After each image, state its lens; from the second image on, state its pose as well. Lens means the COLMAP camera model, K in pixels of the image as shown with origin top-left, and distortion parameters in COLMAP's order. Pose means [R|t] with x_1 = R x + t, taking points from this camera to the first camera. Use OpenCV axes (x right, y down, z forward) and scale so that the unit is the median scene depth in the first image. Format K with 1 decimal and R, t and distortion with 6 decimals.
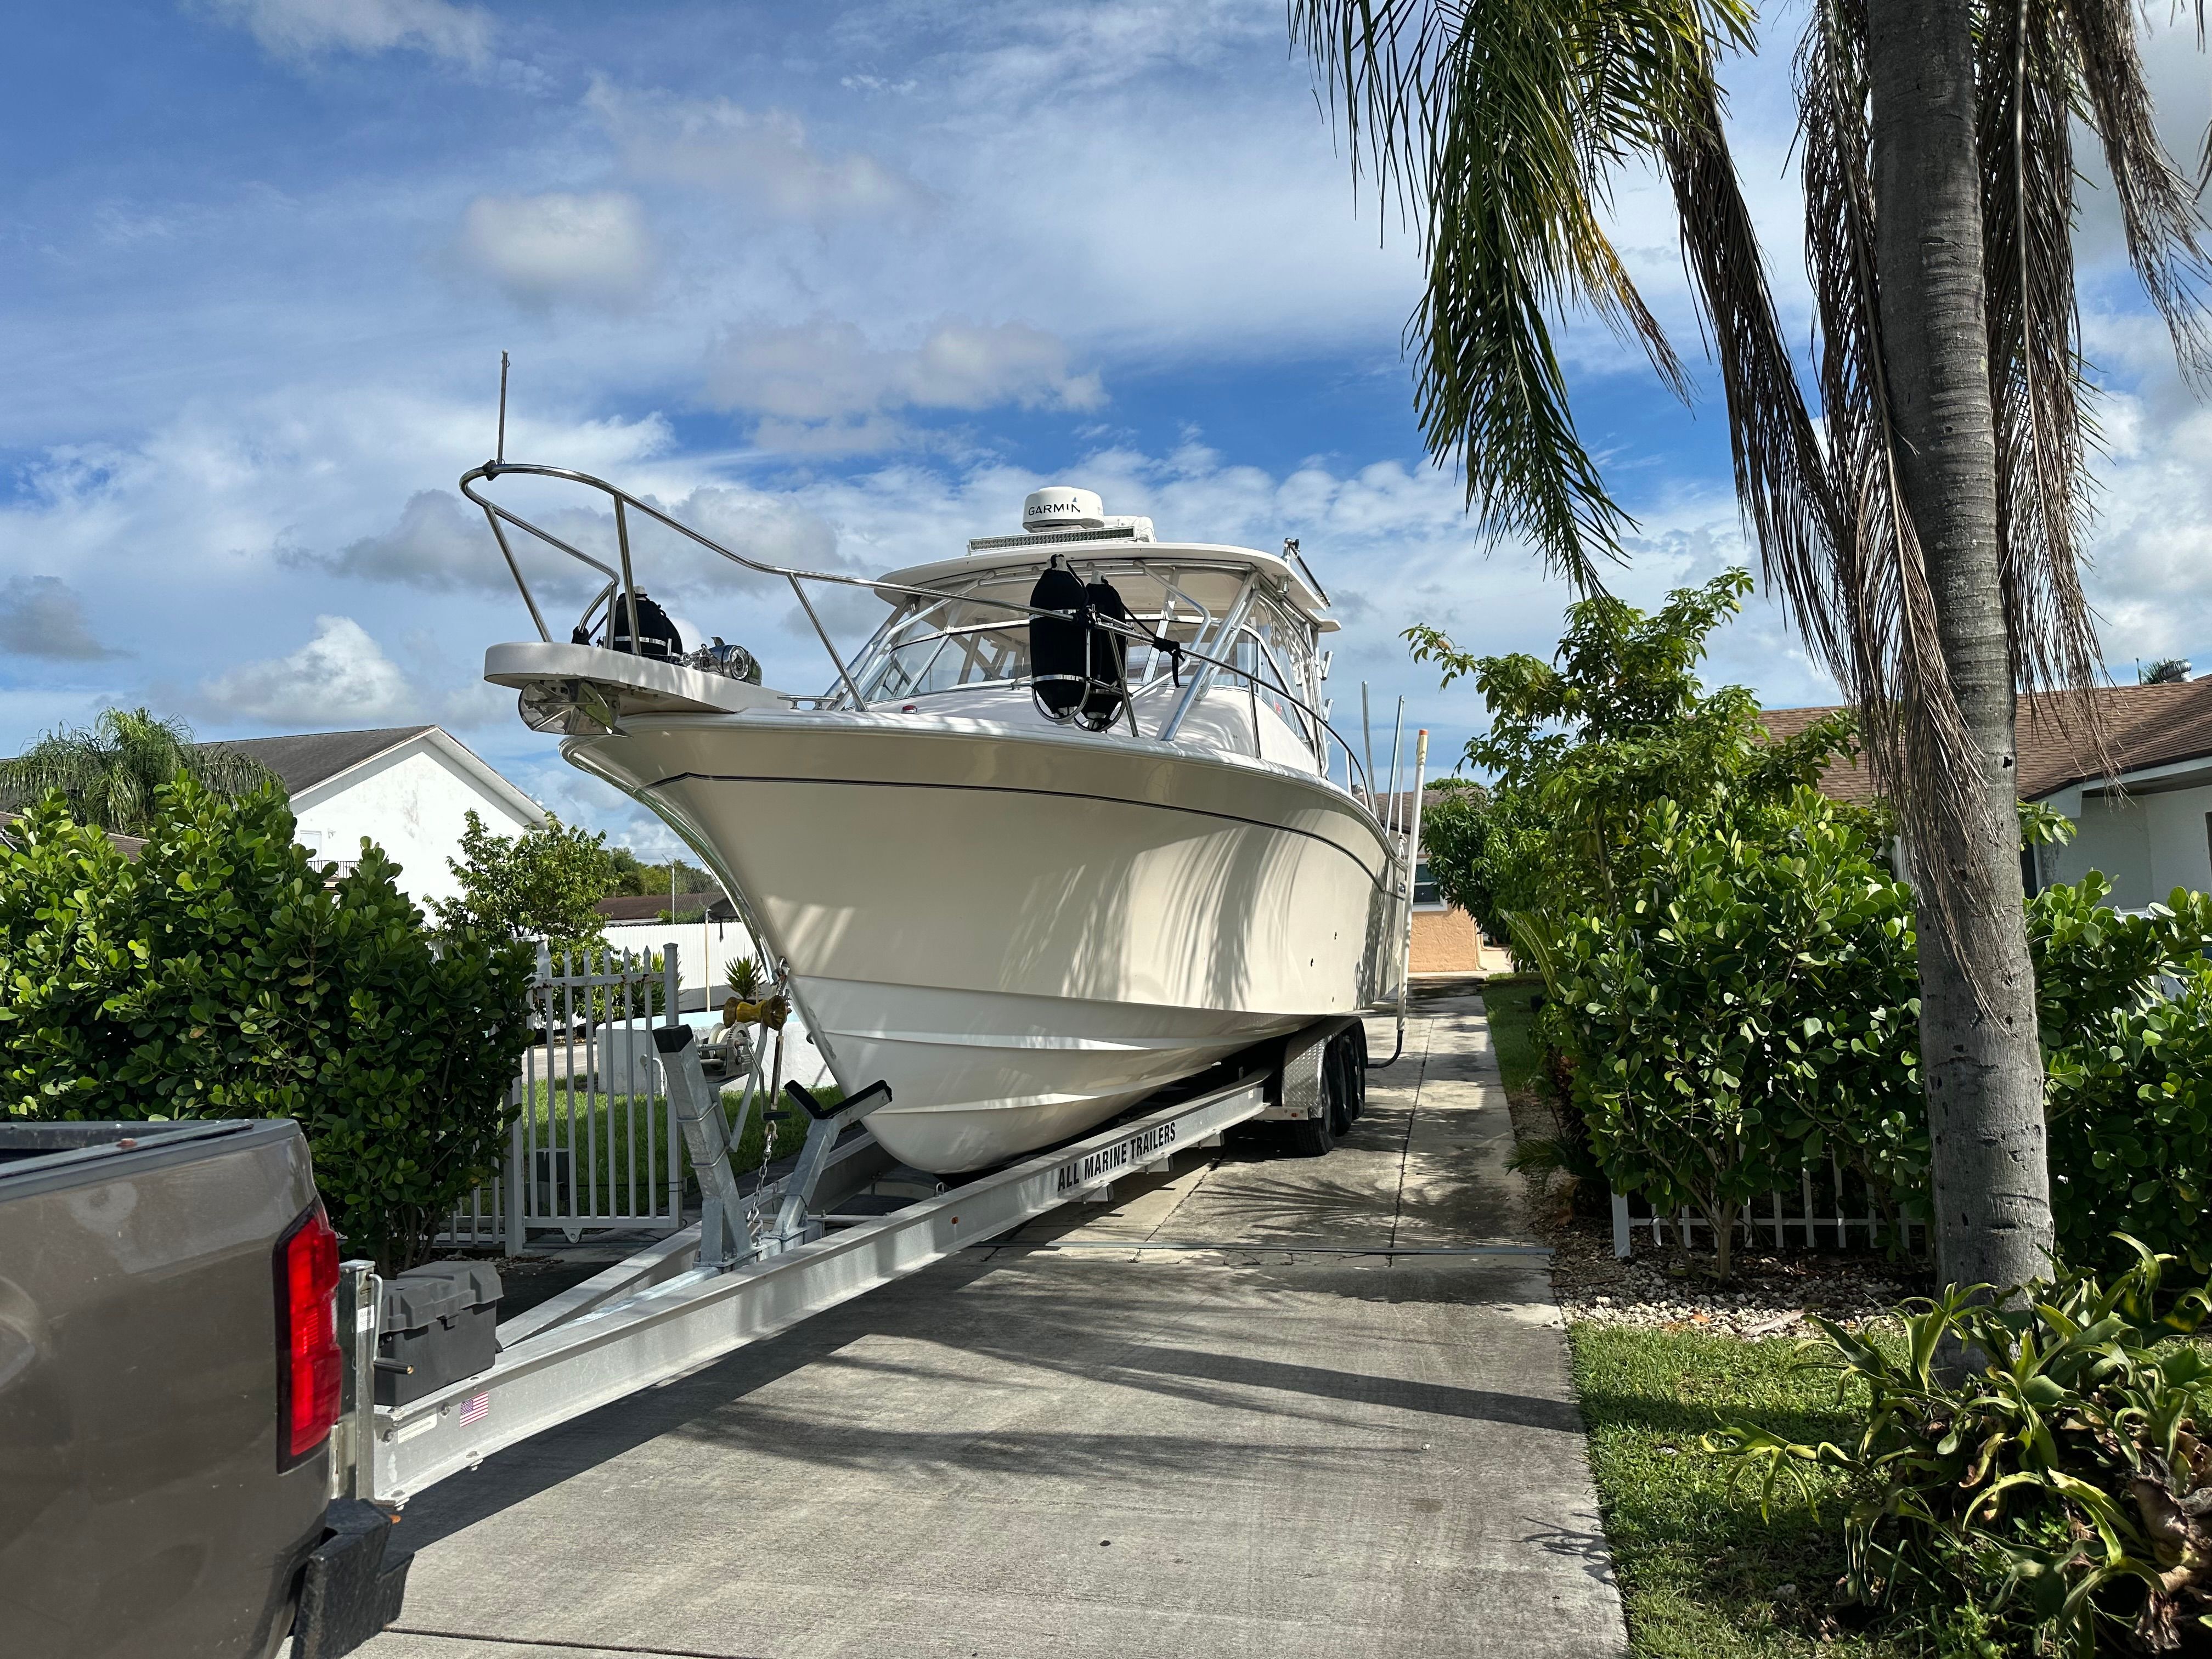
lens RADIAL K [[1598.7, 0, 1104.6], [0, 1598.7, 823.7], [0, 0, 1]] dist [0.013683, -0.017120]
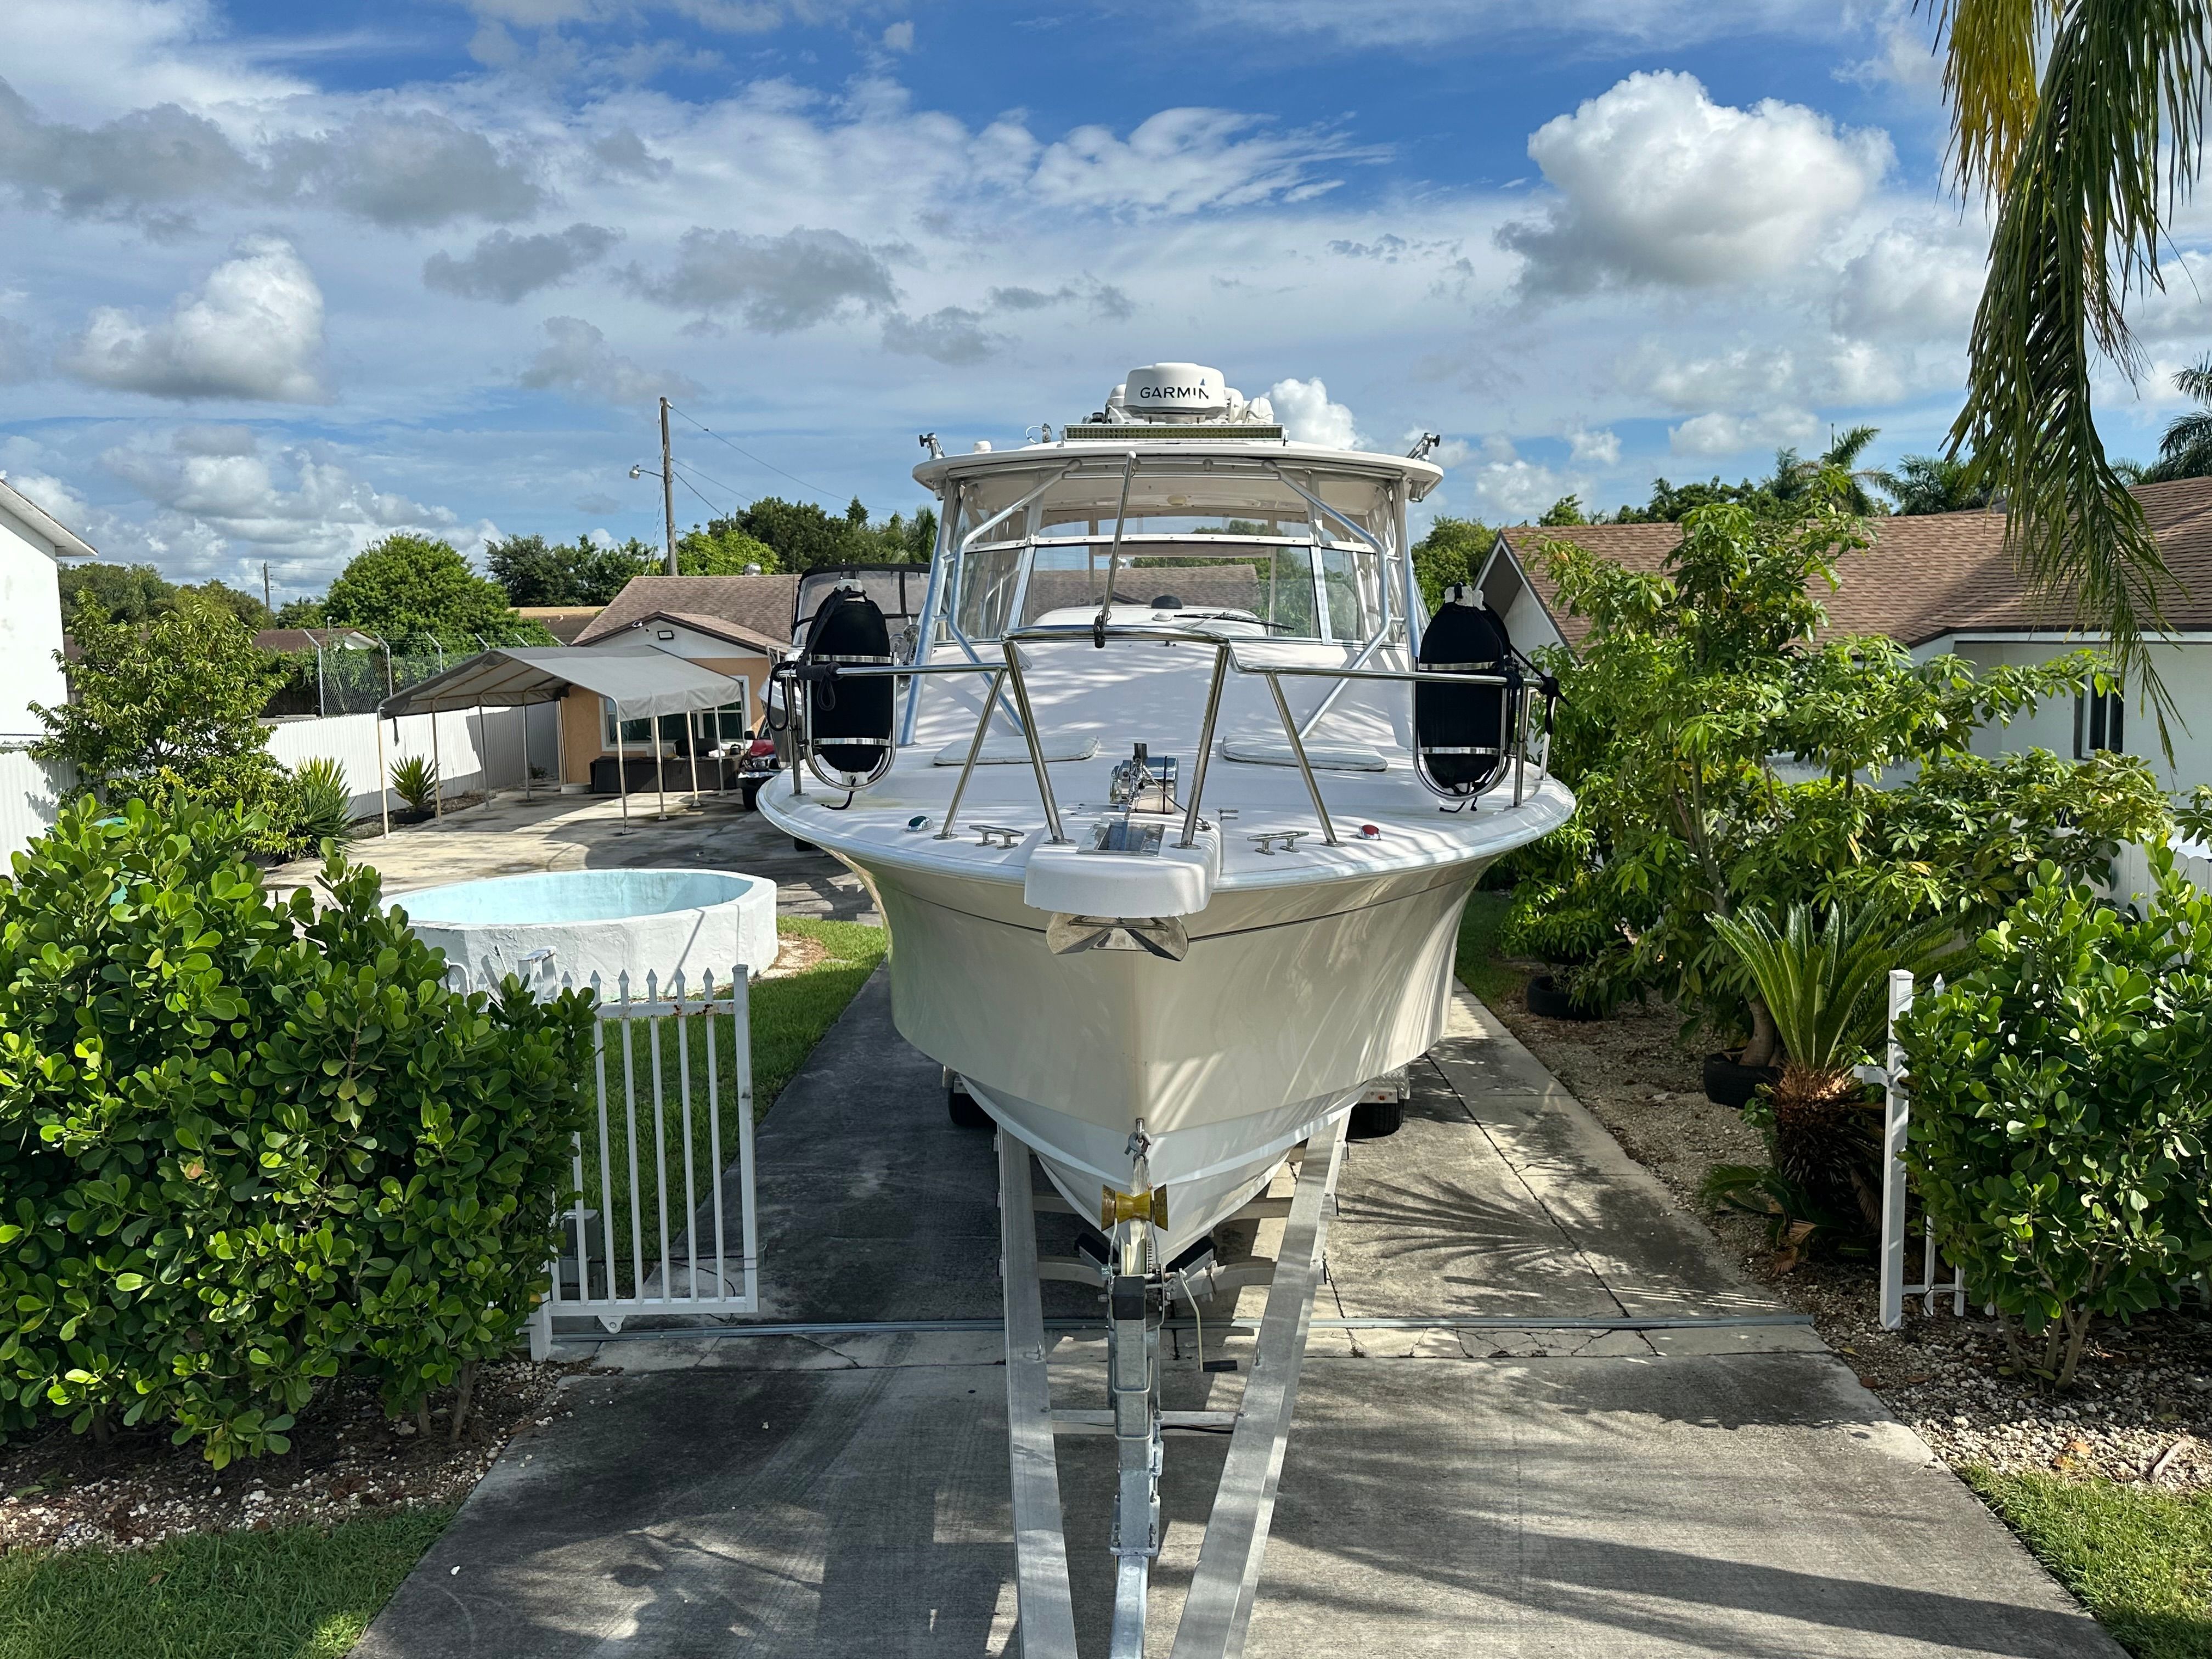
lens RADIAL K [[1748.4, 0, 1108.0], [0, 1748.4, 826.7], [0, 0, 1]] dist [0.007320, -0.004516]
pose [[0.974895, -0.004221, 0.222624, -0.335615], [-0.032284, 0.986576, 0.160079, -0.158418], [-0.220311, -0.163247, 0.961672, 0.175705]]
